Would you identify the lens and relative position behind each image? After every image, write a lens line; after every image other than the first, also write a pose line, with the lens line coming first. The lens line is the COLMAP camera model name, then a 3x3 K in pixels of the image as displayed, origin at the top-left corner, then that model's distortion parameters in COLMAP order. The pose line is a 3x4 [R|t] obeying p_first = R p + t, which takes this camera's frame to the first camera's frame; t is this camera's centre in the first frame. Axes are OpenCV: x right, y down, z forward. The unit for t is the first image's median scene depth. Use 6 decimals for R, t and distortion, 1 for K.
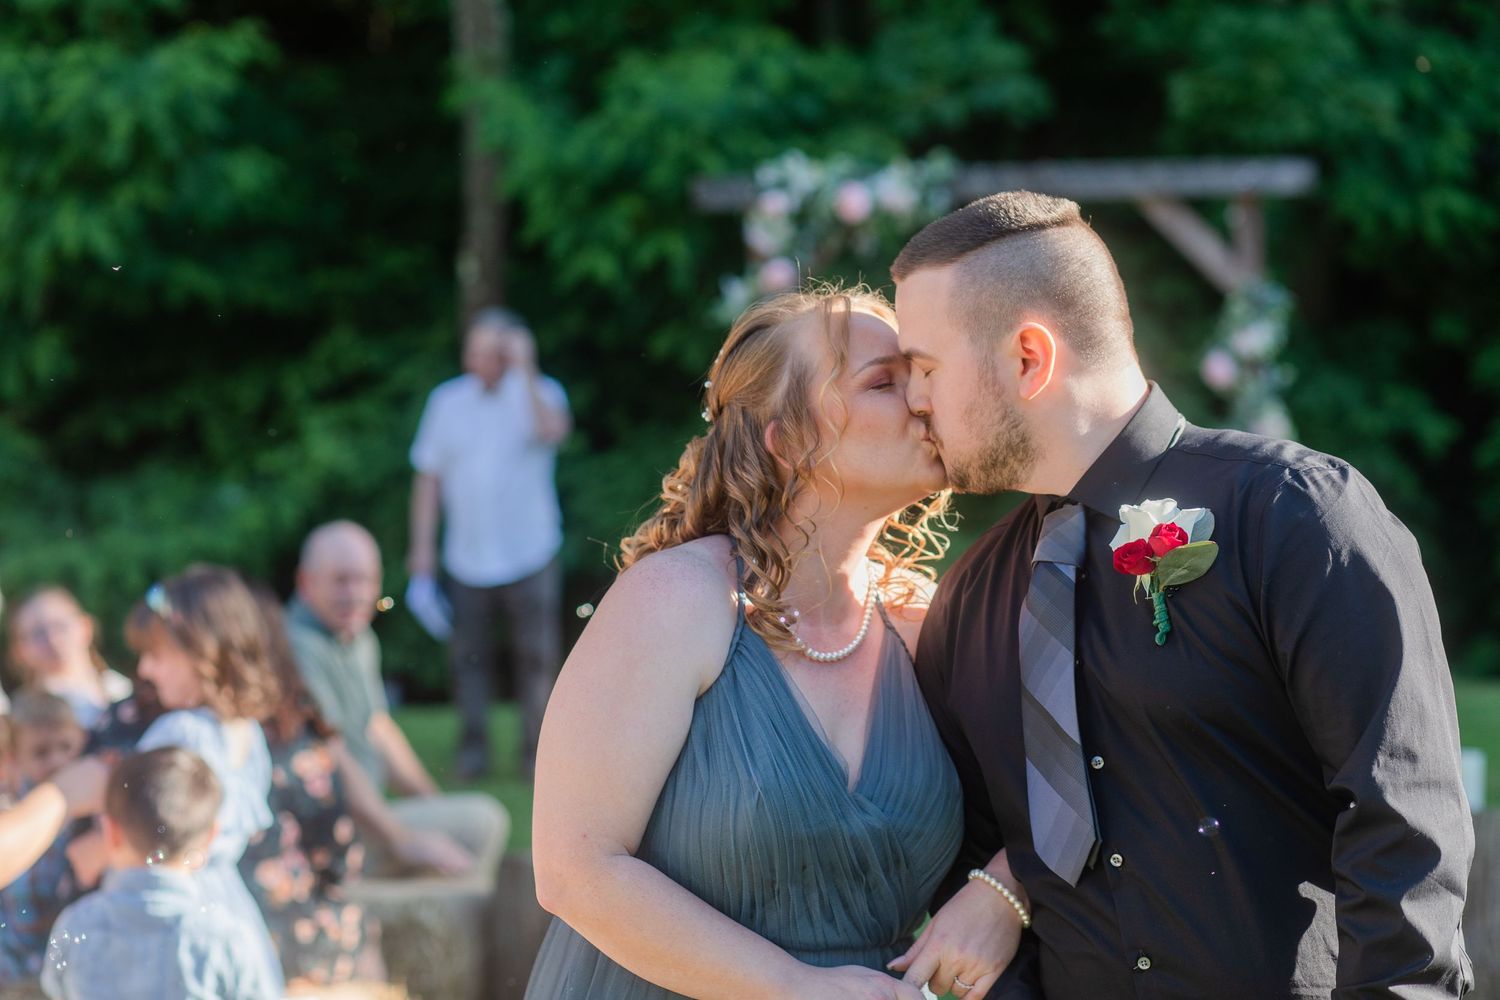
lens RADIAL K [[3682.4, 0, 750.0], [0, 3682.4, 500.0], [0, 0, 1]] dist [0.042097, 0.046198]
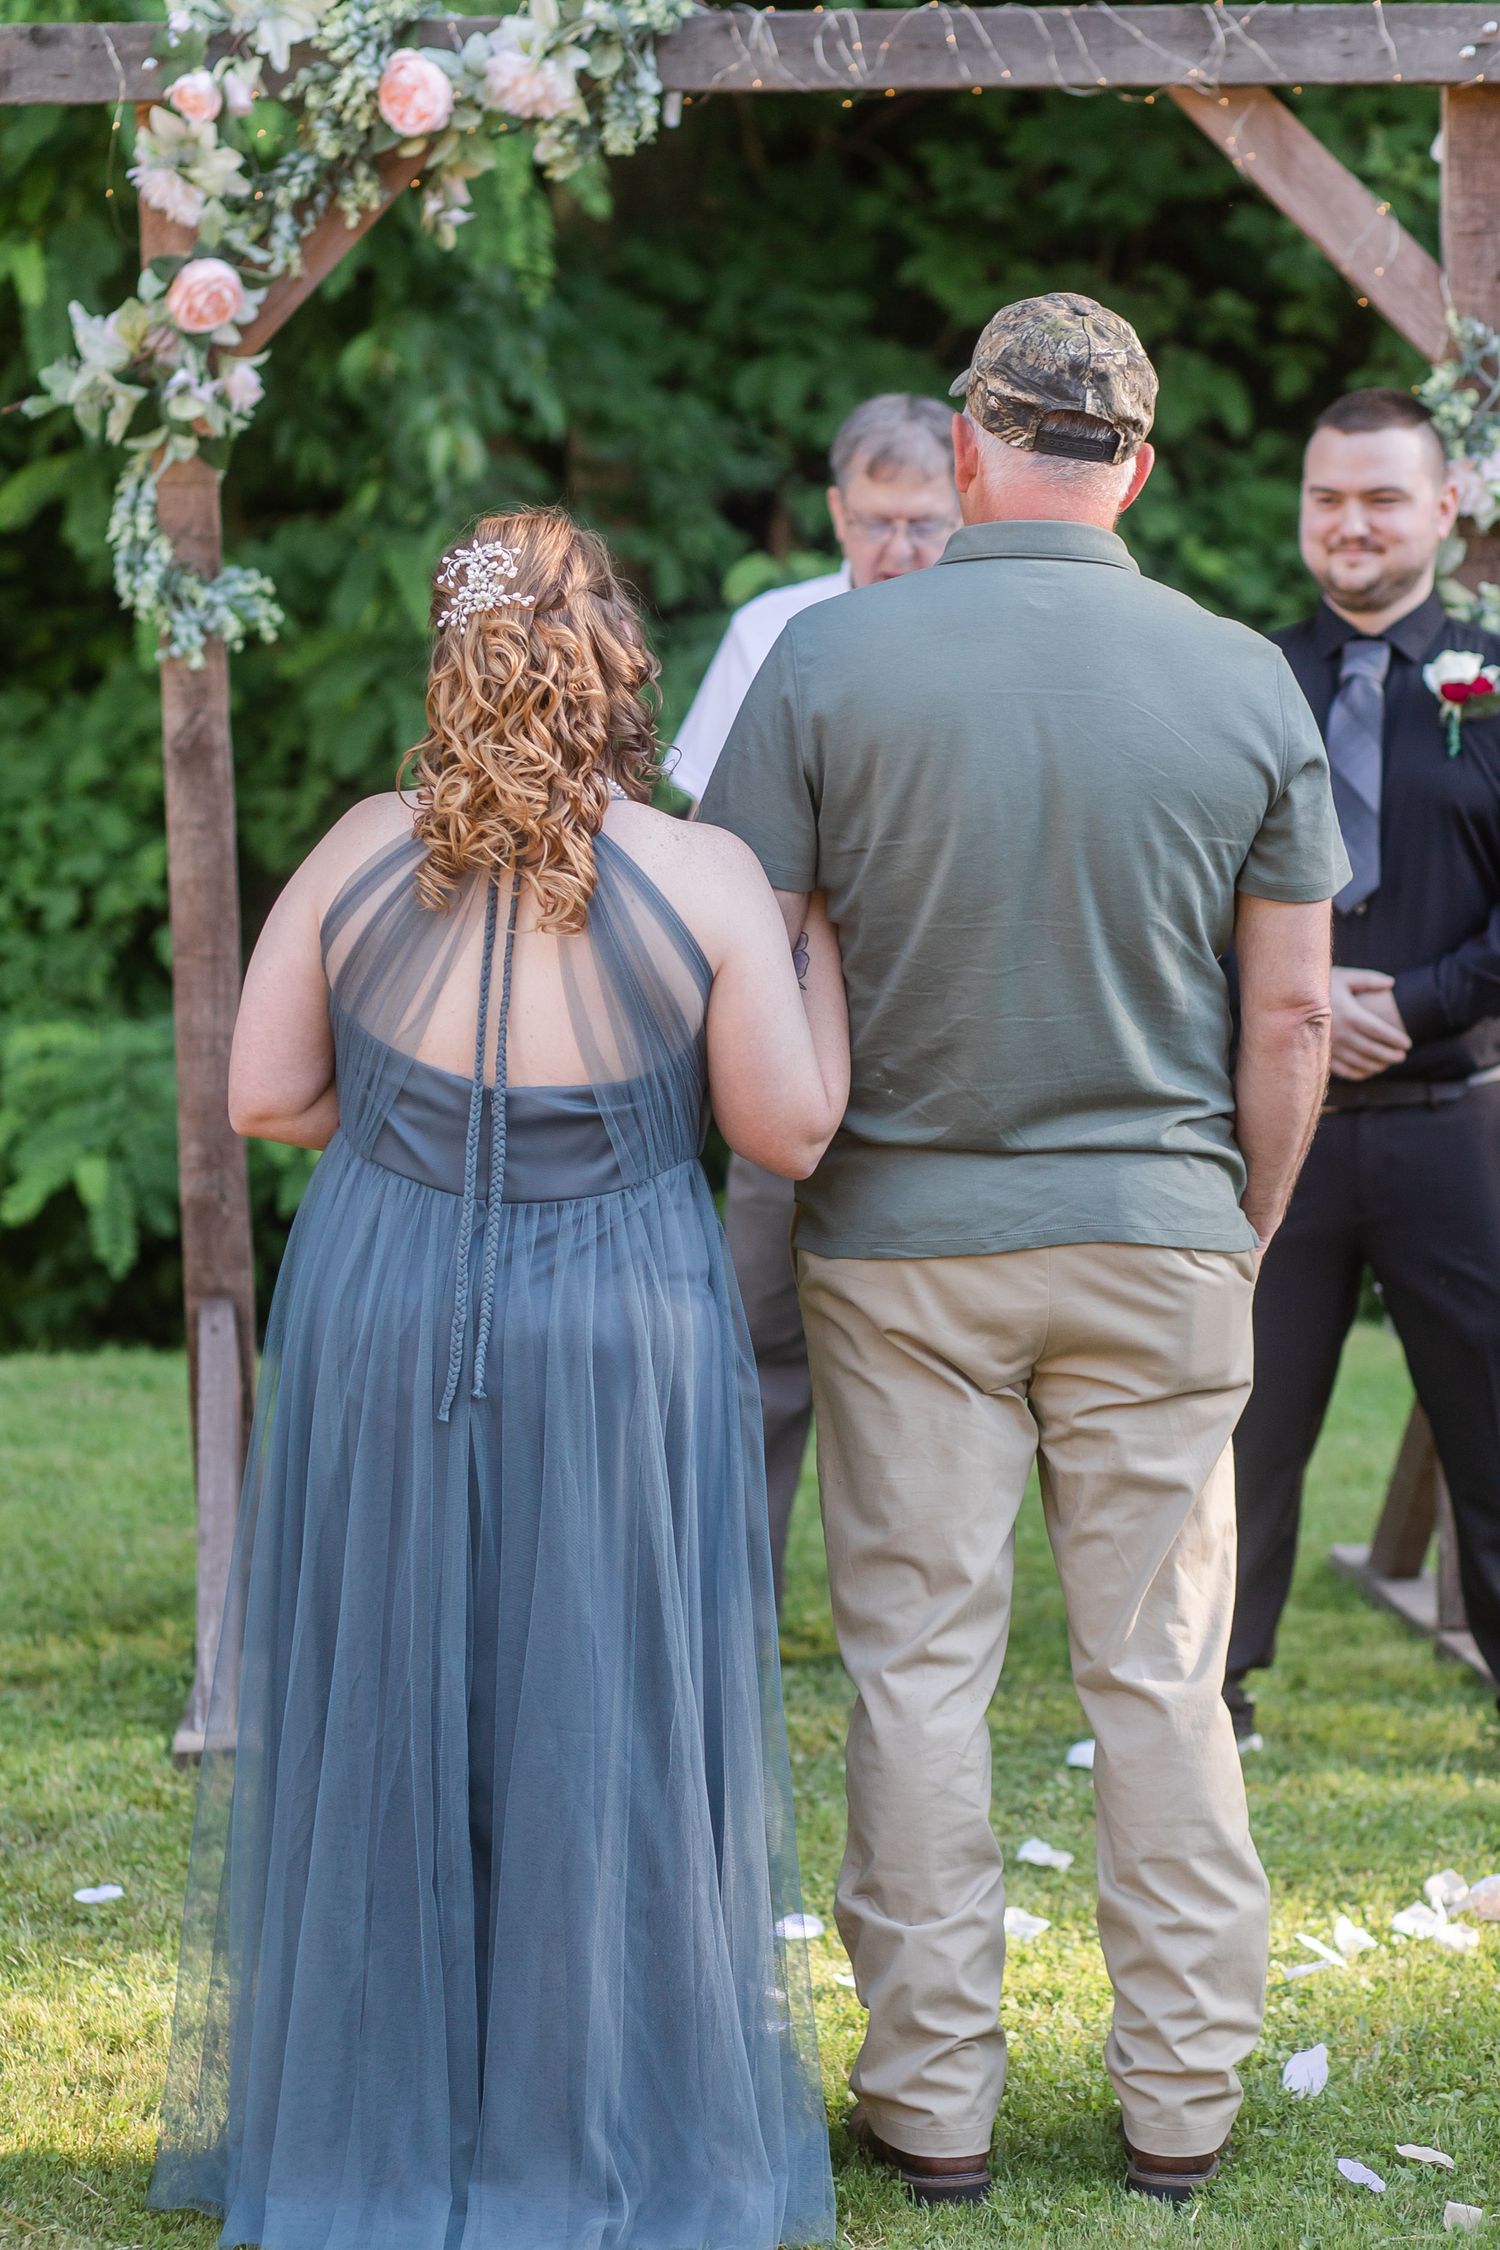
lens RADIAL K [[5966.8, 0, 673.9], [0, 5966.8, 1158.6], [0, 0, 1]] dist [0.059118, -0.029785]
pose [[0.999290, 0.008715, 0.036667, 0.026529], [-0.010852, 0.998228, 0.058499, -0.008155], [-0.036092, -0.058855, 0.997614, 0.322345]]
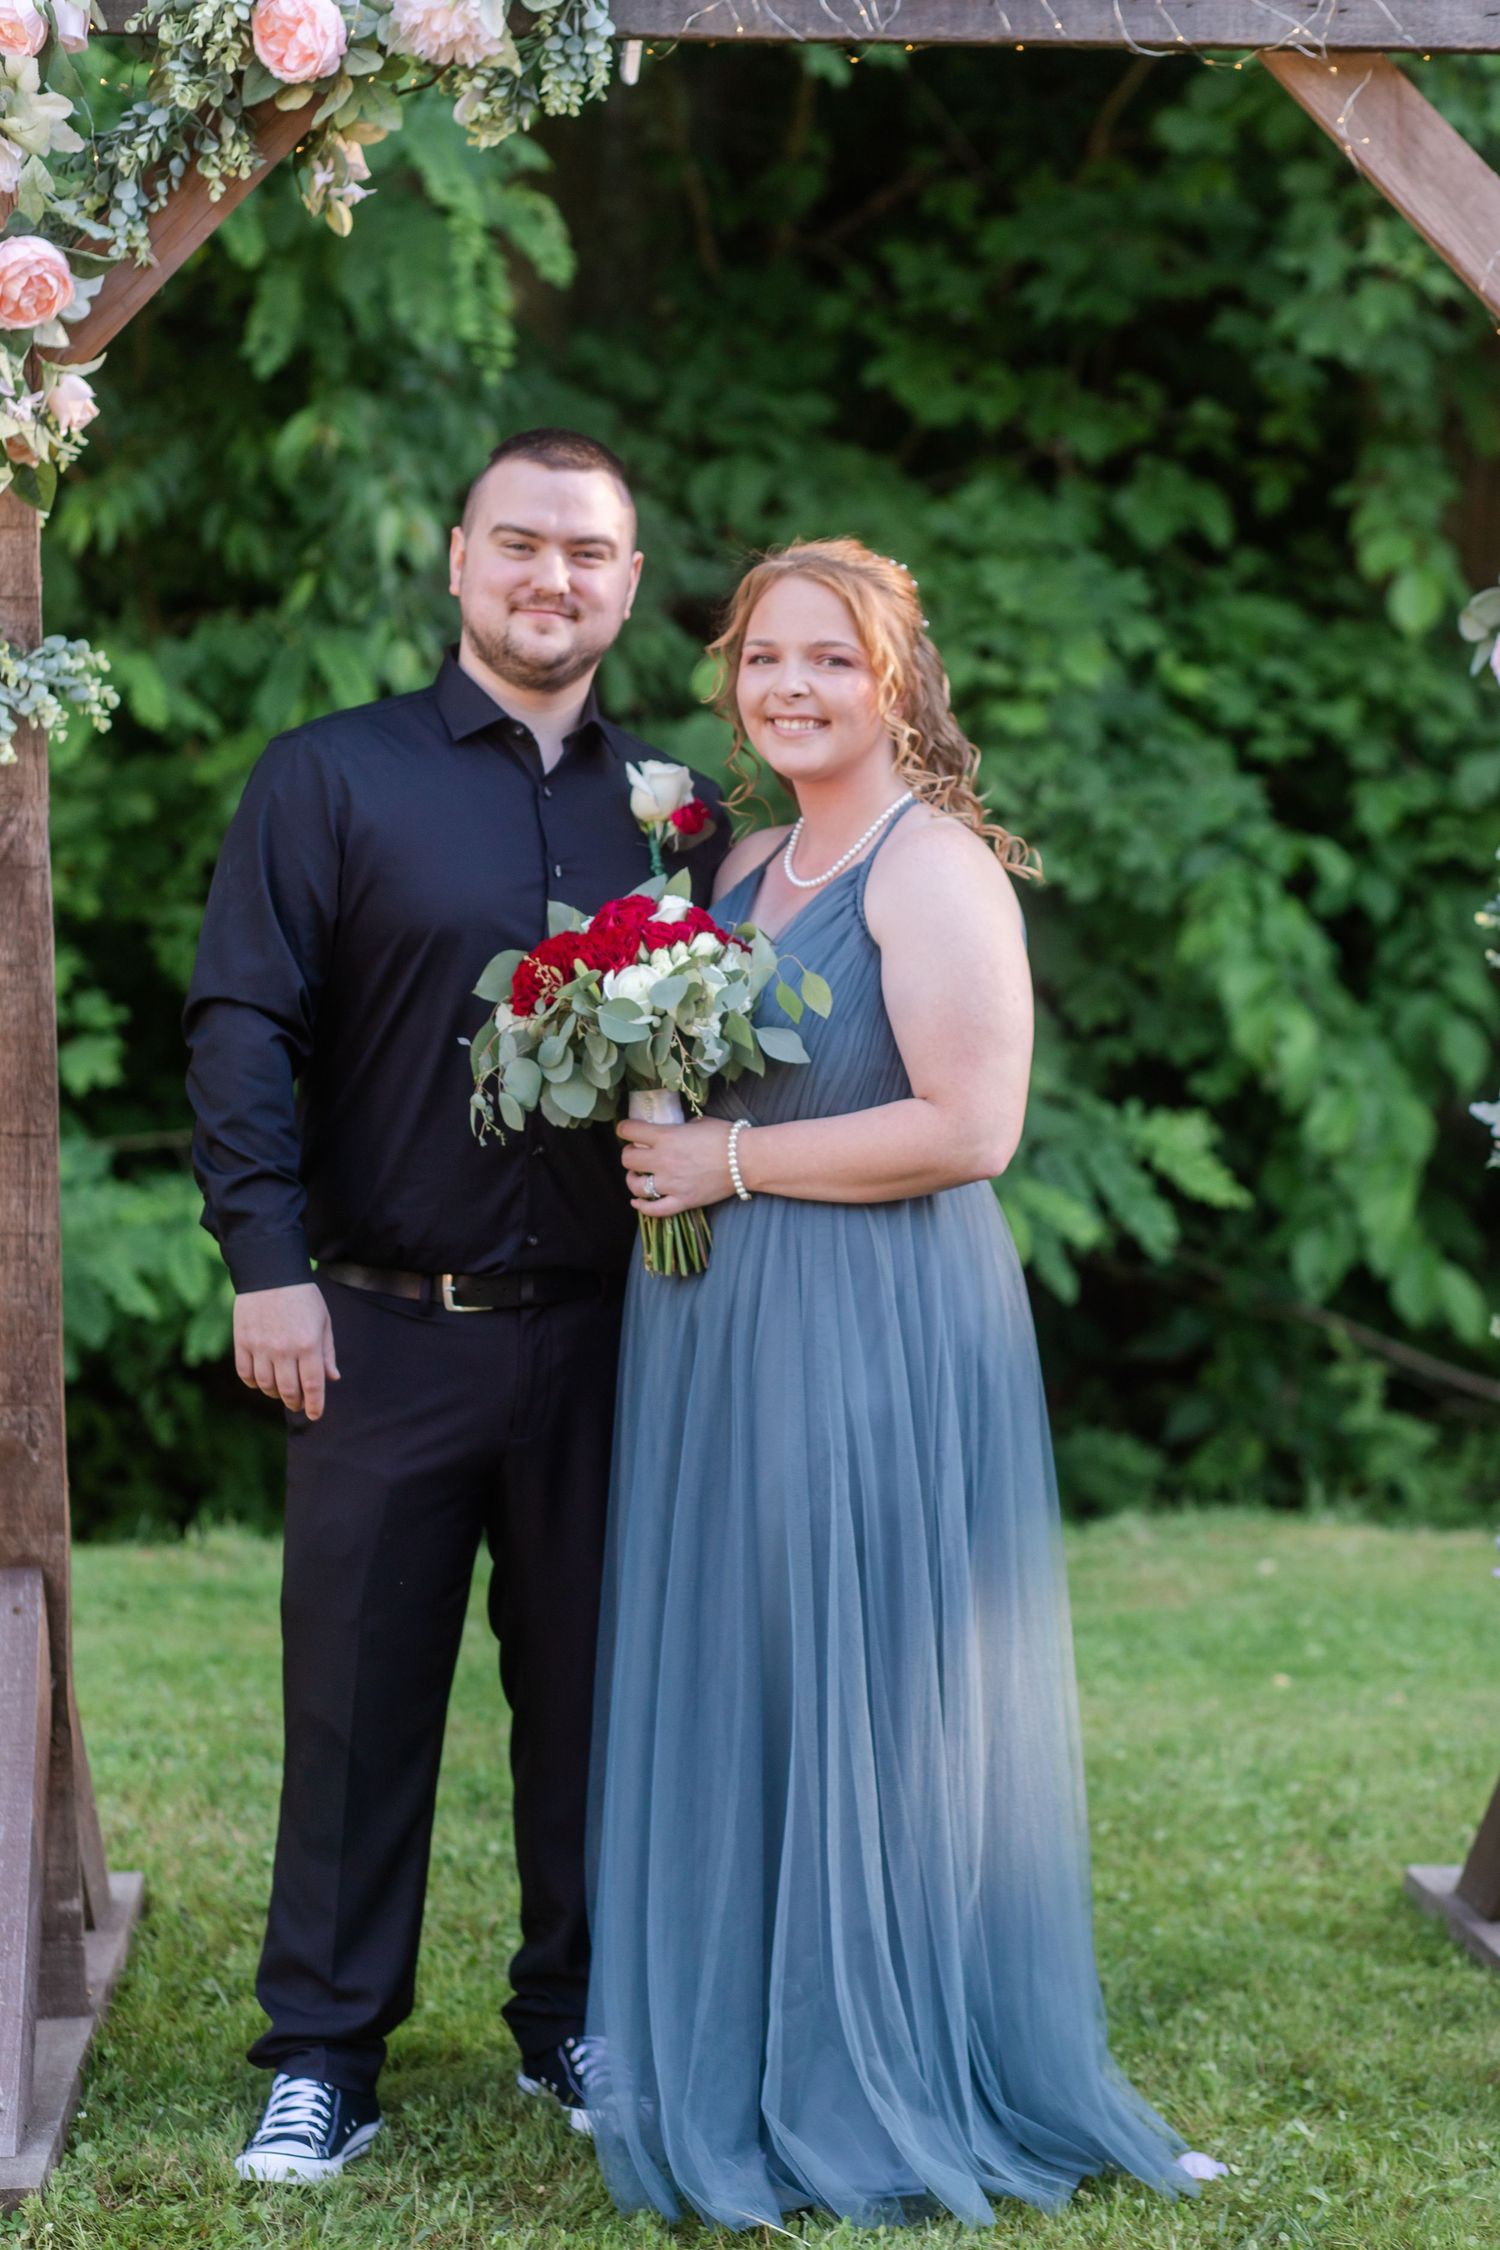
lens RADIAL K [[5523.6, 0, 817.7], [0, 5523.6, 1122.2], [0, 0, 1]] dist [0.042097, 0.046198]
pose [[0.996953, 0.026635, 0.073314, 0.031474], [-0.029358, 0.998909, 0.036319, -0.010781], [-0.072267, -0.038361, 0.996647, 0.461778]]
